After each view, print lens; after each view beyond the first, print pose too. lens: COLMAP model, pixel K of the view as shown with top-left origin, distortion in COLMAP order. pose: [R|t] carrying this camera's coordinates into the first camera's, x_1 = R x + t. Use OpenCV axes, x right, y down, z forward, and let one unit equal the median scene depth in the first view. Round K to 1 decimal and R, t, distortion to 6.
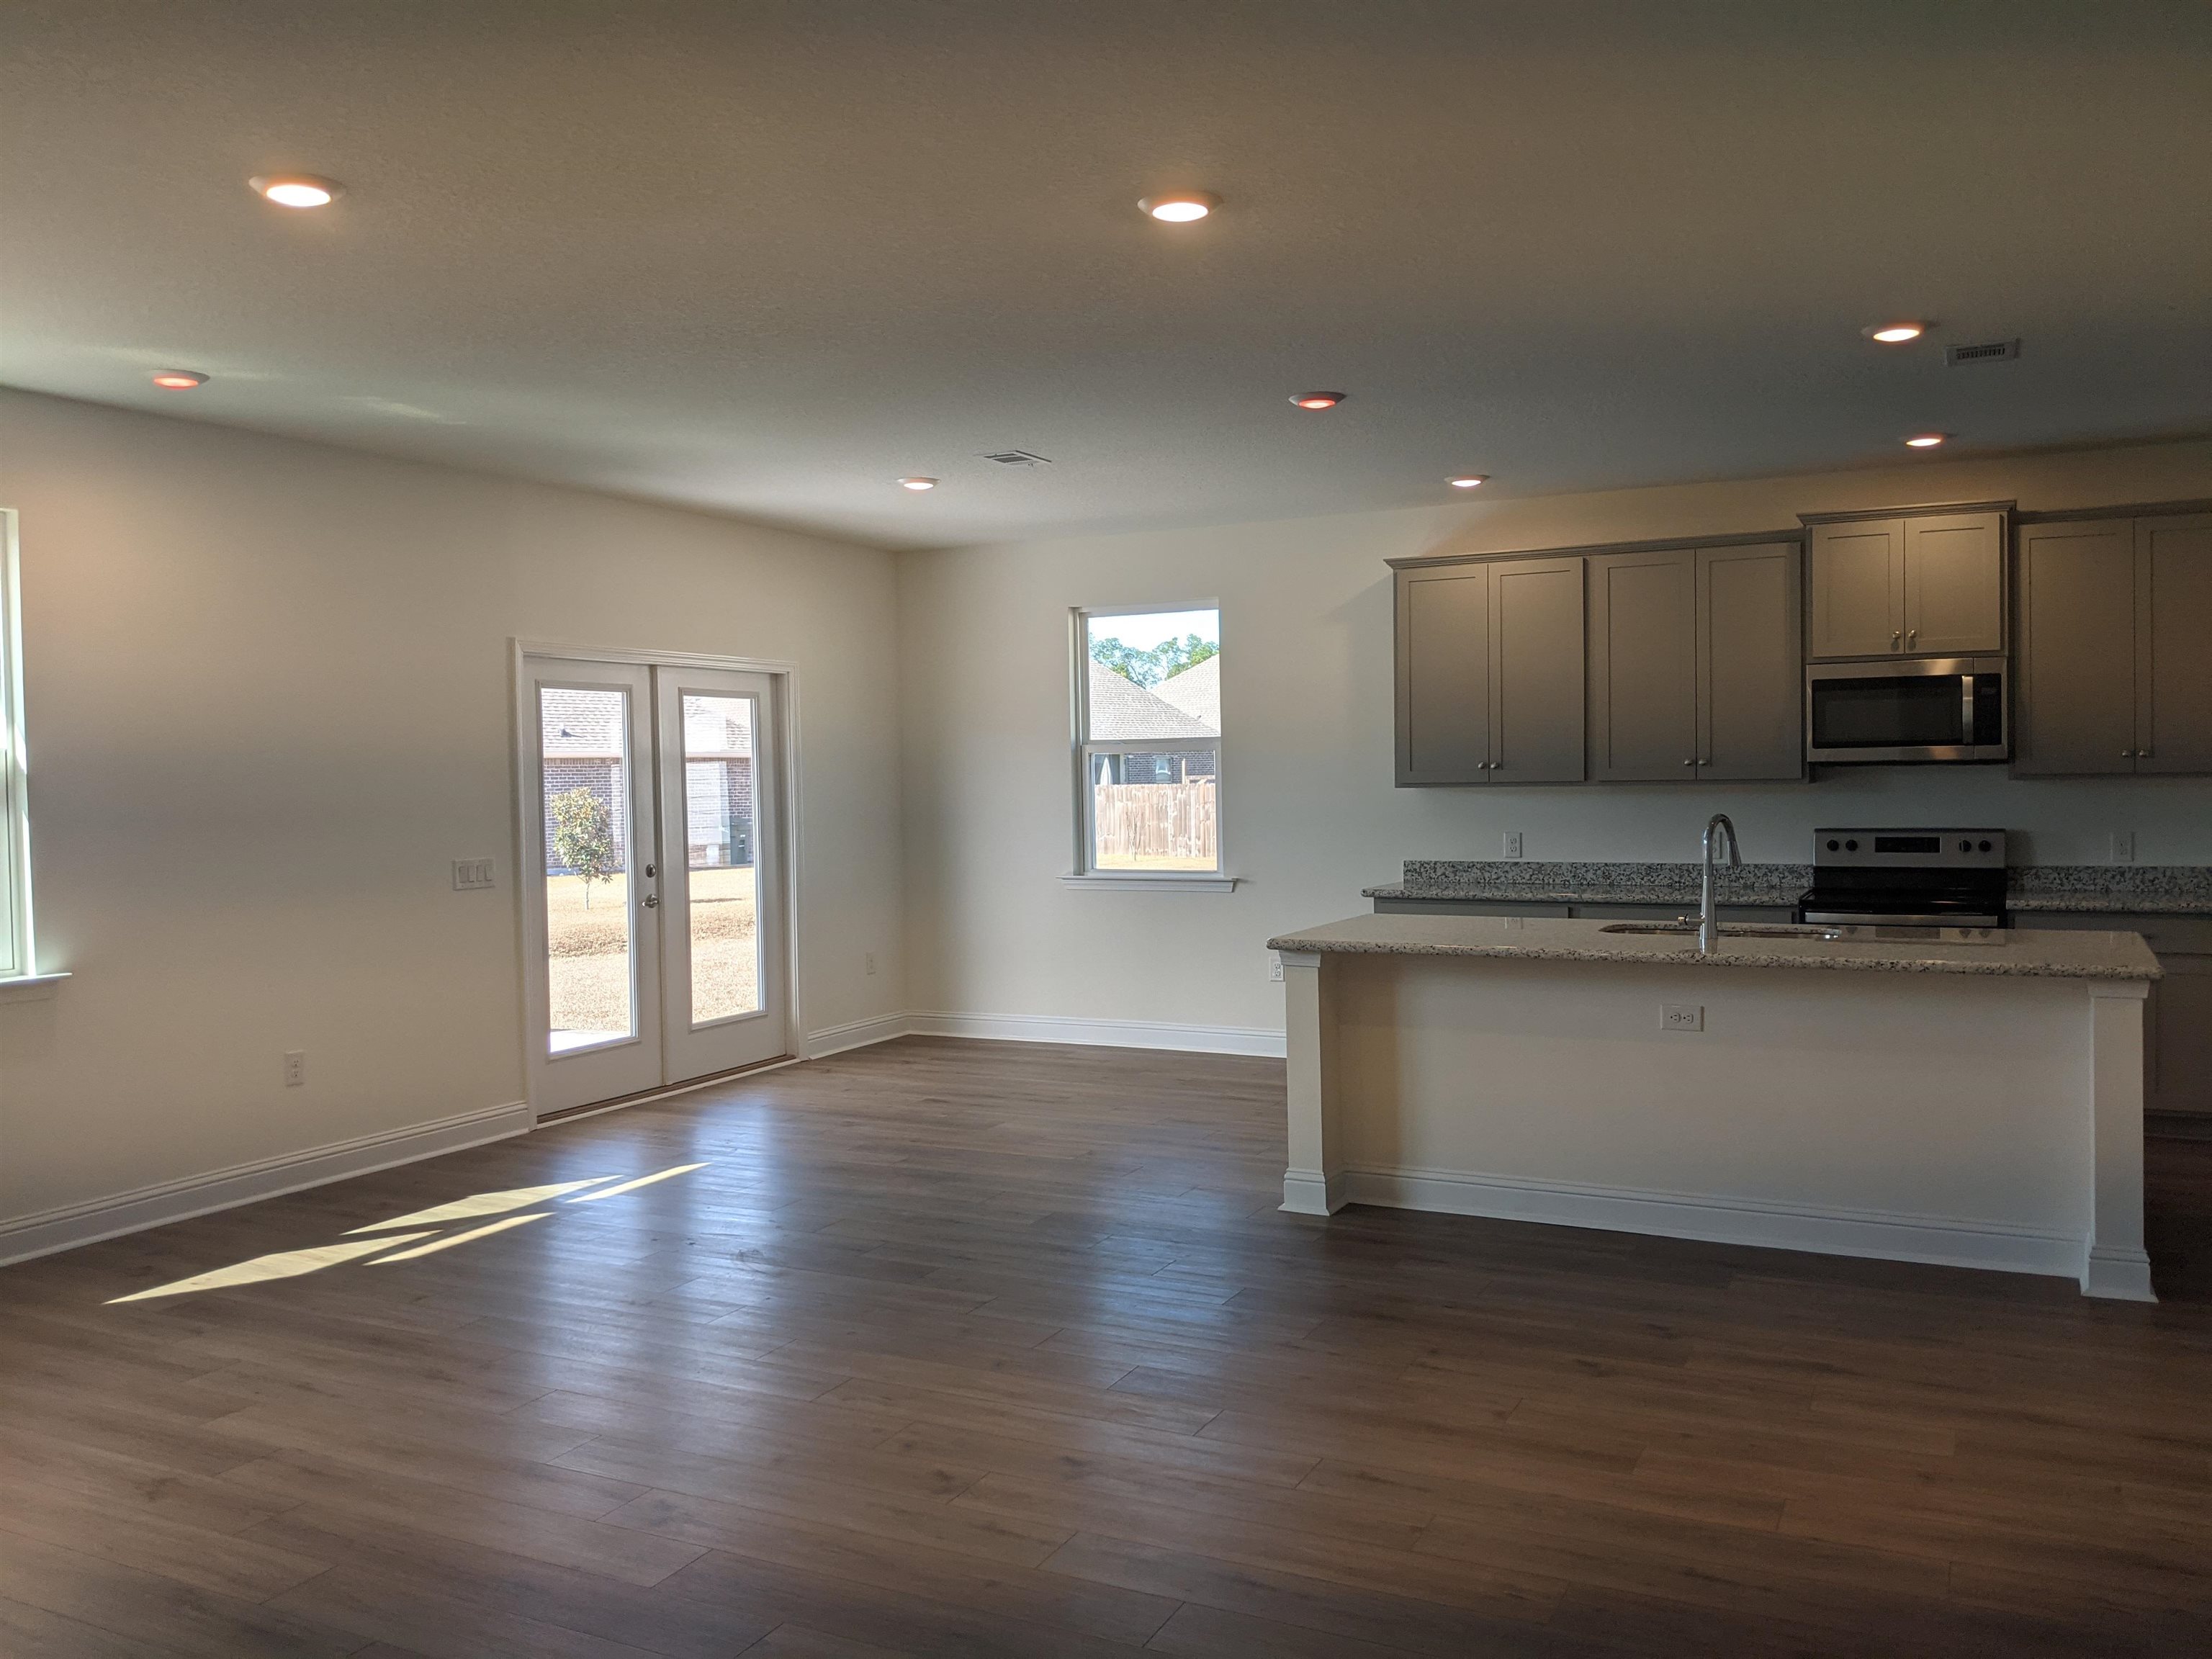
lens RADIAL K [[1765.1, 0, 1106.0], [0, 1765.1, 829.5], [0, 0, 1]] dist [0.042298, -0.094492]
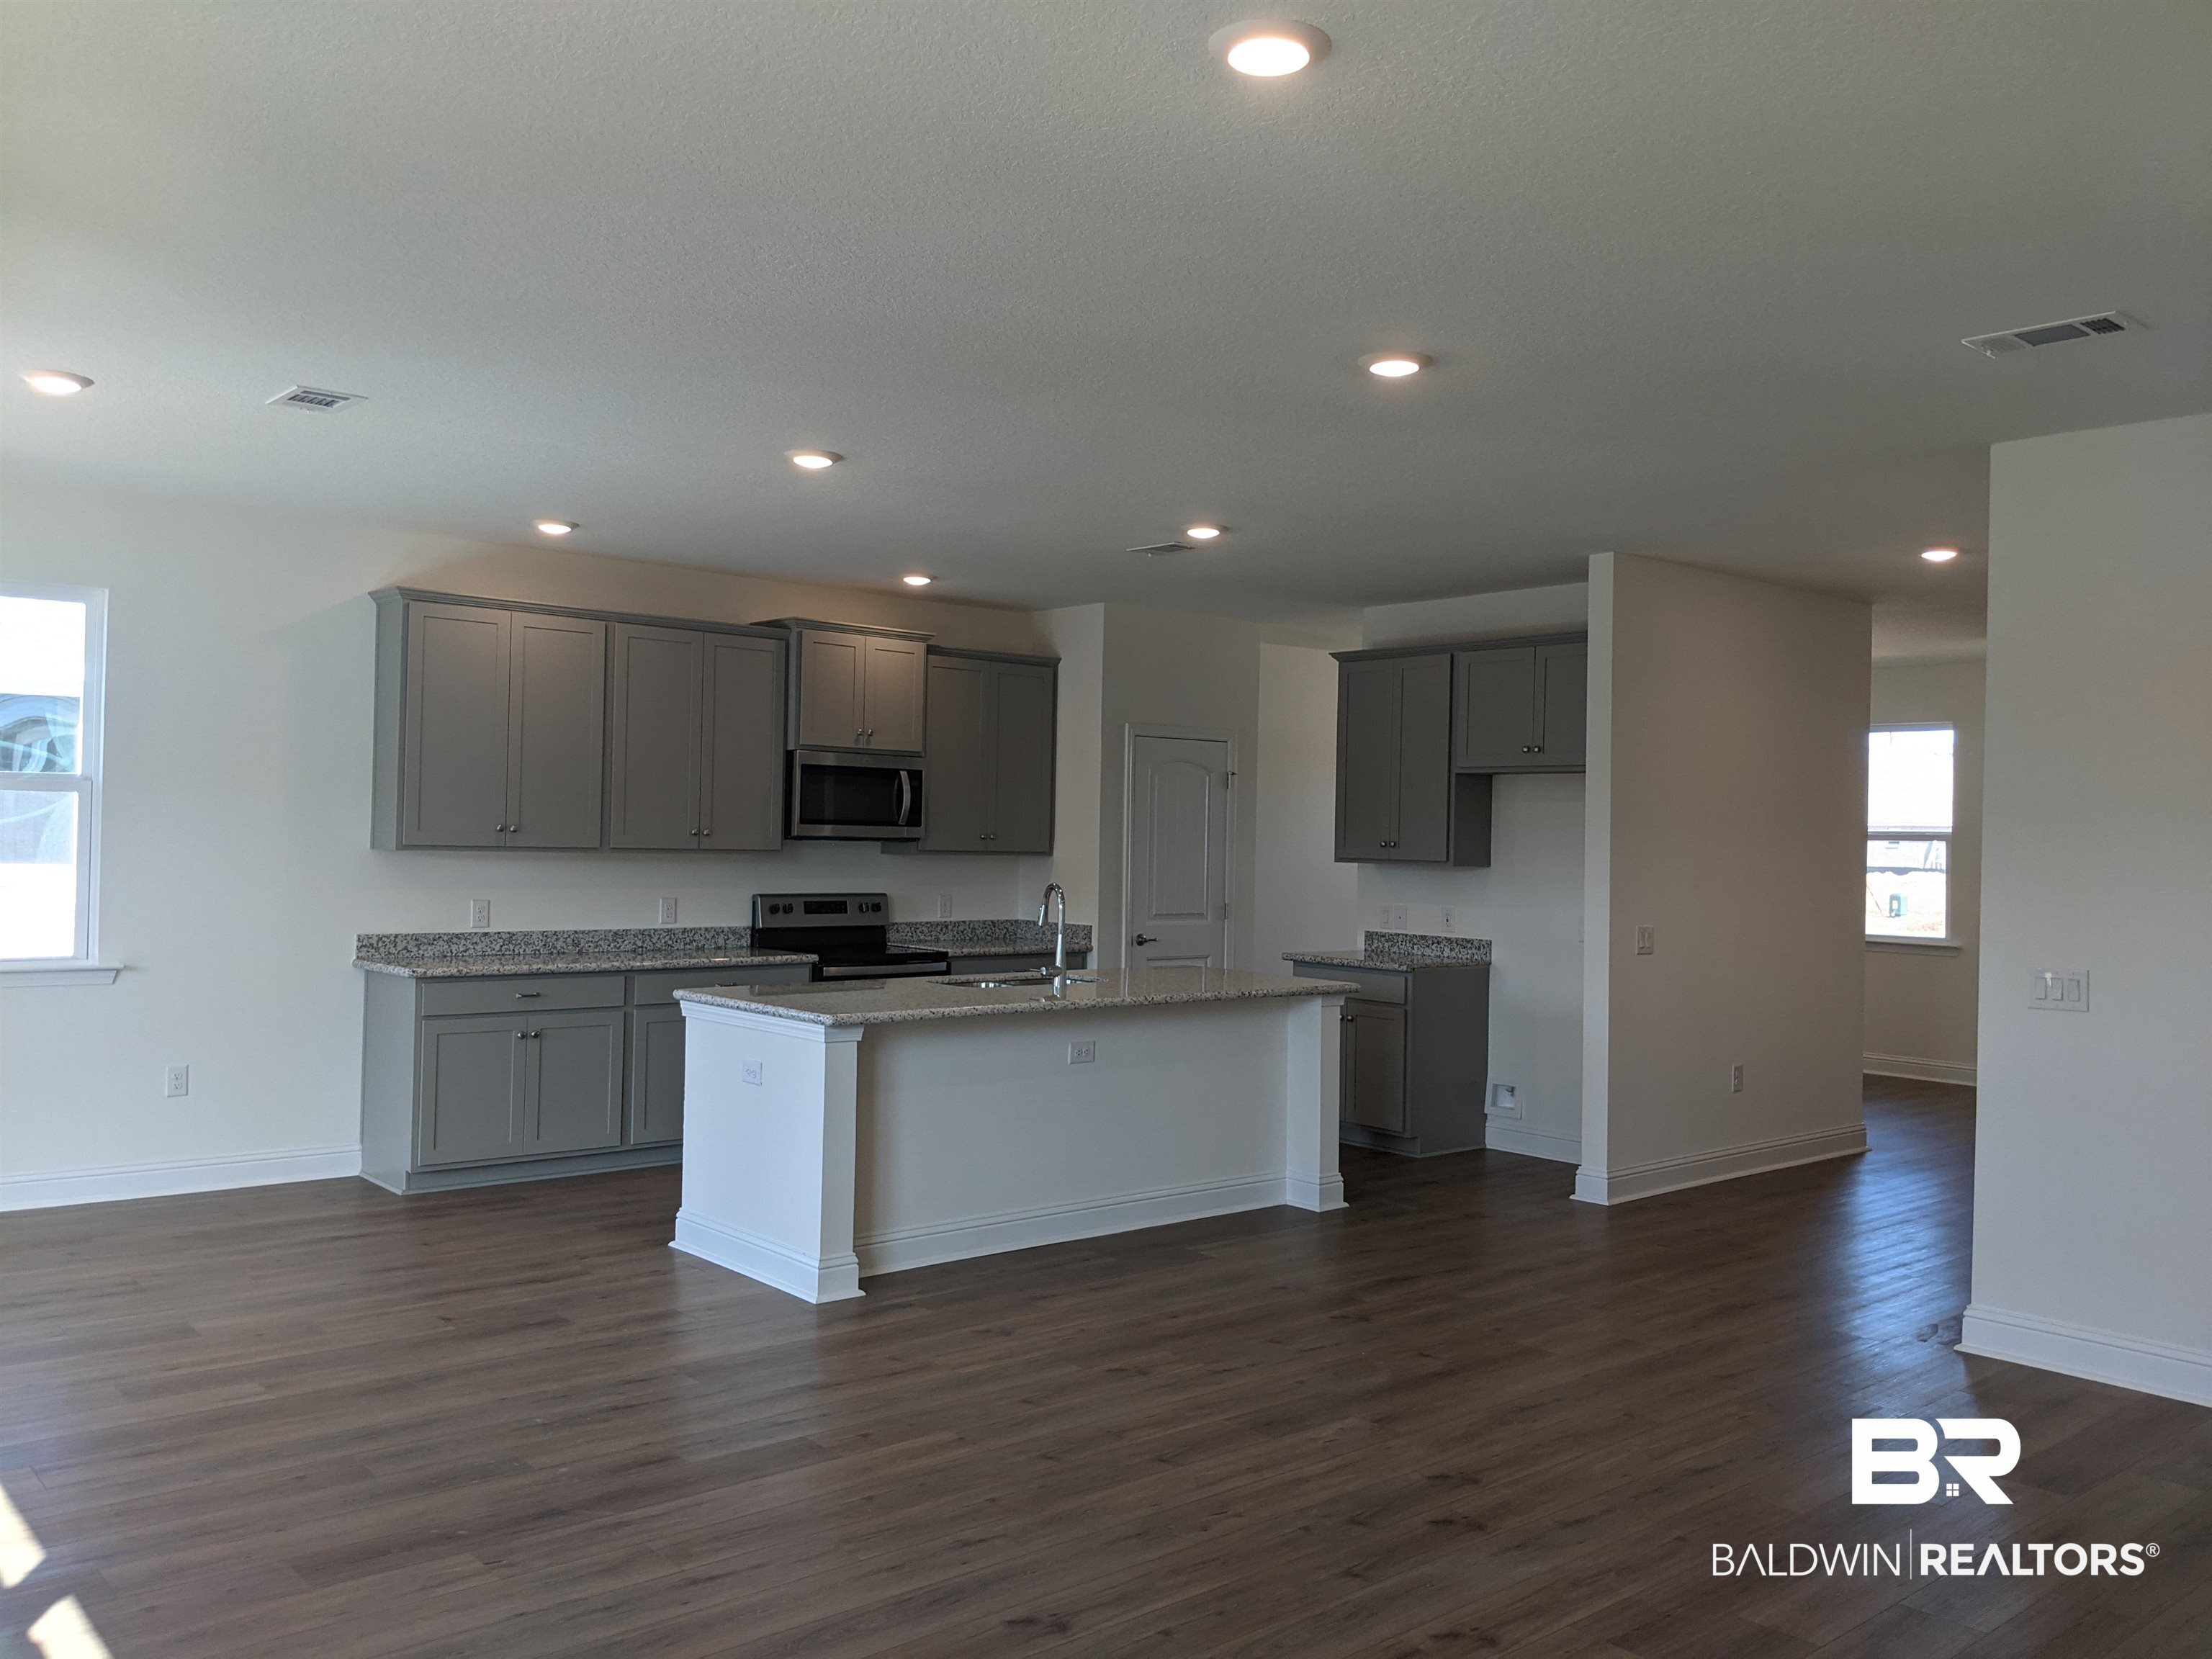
lens RADIAL K [[1765.1, 0, 1106.0], [0, 1765.1, 829.5], [0, 0, 1]] dist [0.042298, -0.094492]
pose [[0.376713, 0.025201, 0.925987, -0.530656], [0.002729, 0.999595, -0.028314, -0.008768], [-0.926326, 0.013193, 0.376492, 0.358451]]
